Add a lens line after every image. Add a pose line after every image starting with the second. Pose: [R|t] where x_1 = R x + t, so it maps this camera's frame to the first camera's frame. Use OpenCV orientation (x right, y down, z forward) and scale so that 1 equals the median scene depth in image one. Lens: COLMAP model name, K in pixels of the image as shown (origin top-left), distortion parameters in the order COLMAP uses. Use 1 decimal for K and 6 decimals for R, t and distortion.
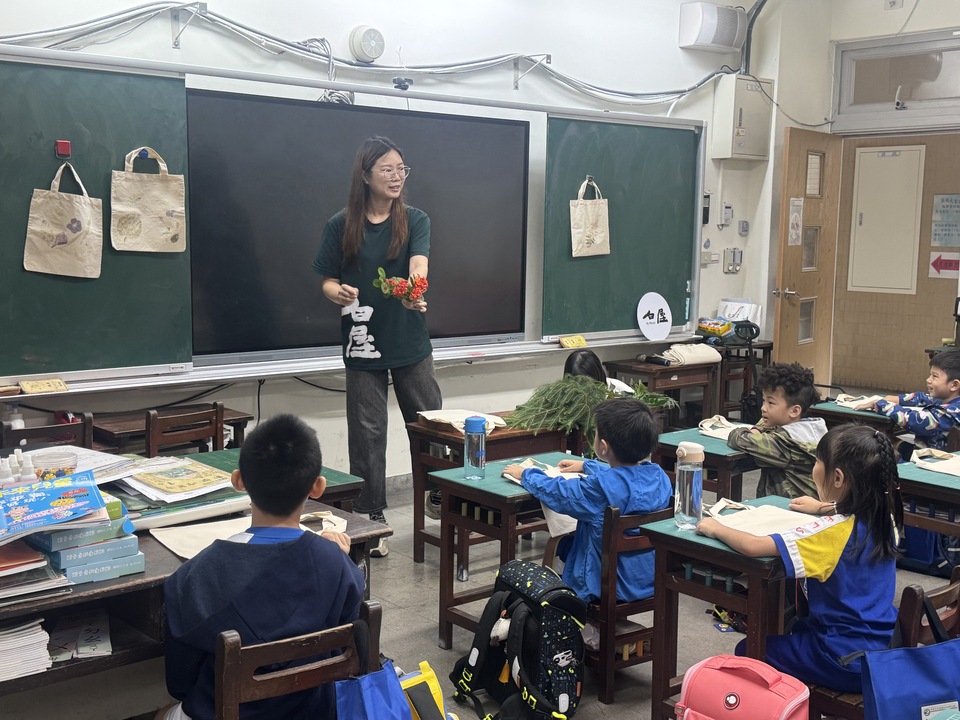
lens RADIAL K [[1146.7, 0, 489.8], [0, 1146.7, 362.7], [0, 0, 1]] dist [0.207699, -0.503408]
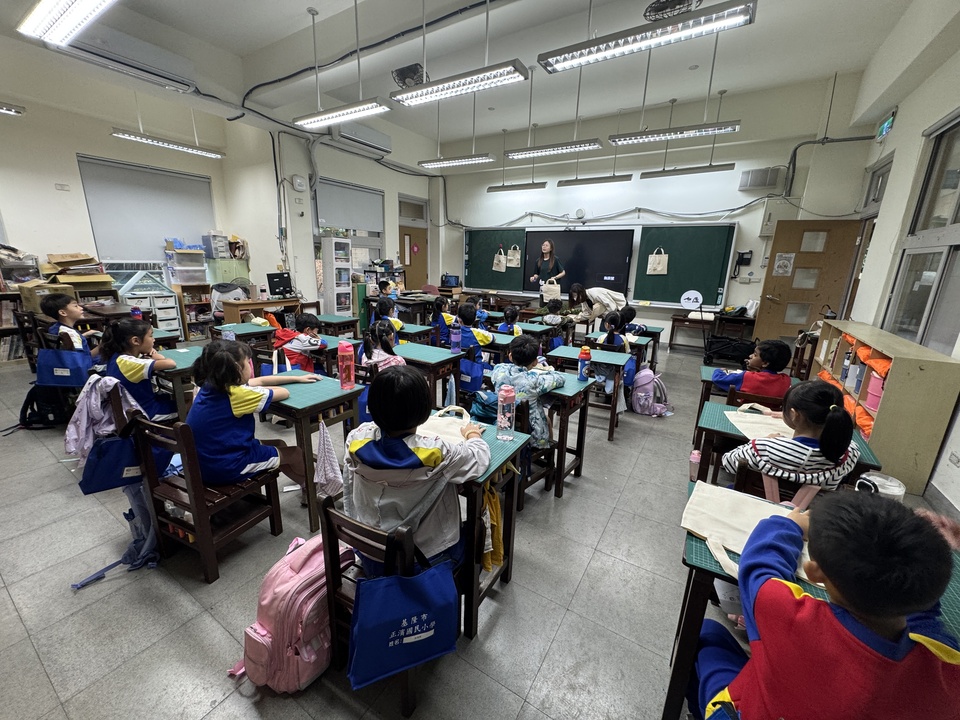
lens RADIAL K [[381.1, 0, 480.0], [0, 381.1, 360.0], [0, 0, 1]] dist [0.002592, 0.000243]
pose [[0.296113, 0.232227, -0.926492, 1.039047], [-0.142042, 0.969914, 0.197714, -0.012293], [0.944532, 0.073055, 0.320191, 0.333678]]
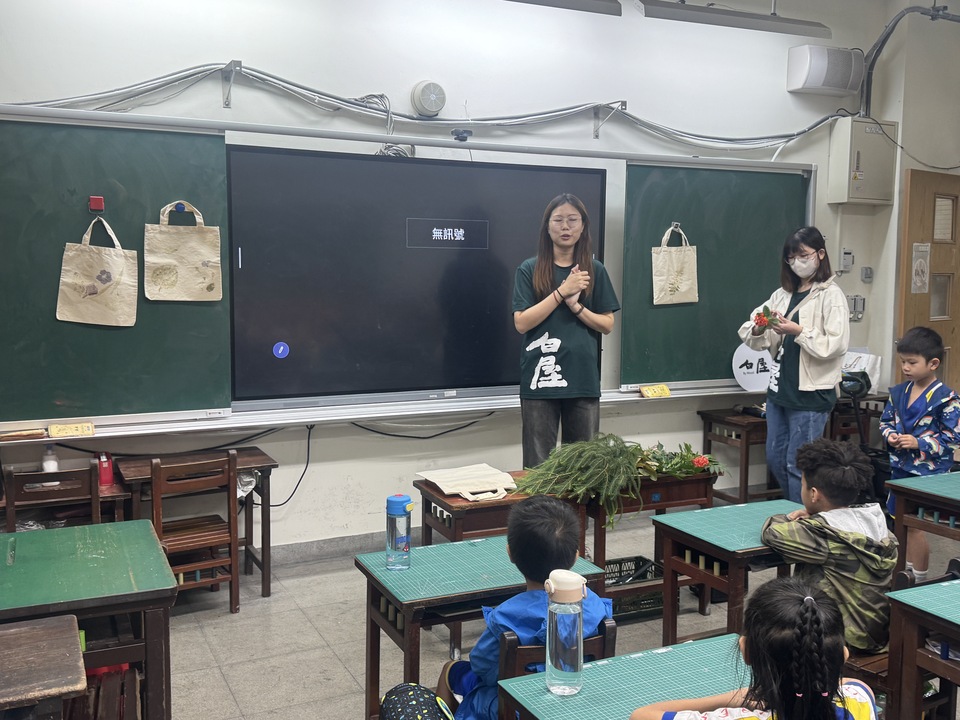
lens RADIAL K [[921.4, 0, 473.8], [0, 921.4, 346.9], [0, 0, 1]] dist [0.182835, -0.405681]
pose [[0.965251, 0.015807, -0.260846, 0.148725], [-0.026126, 0.999005, -0.036141, -0.026950], [0.260015, 0.041700, 0.964704, 0.227158]]
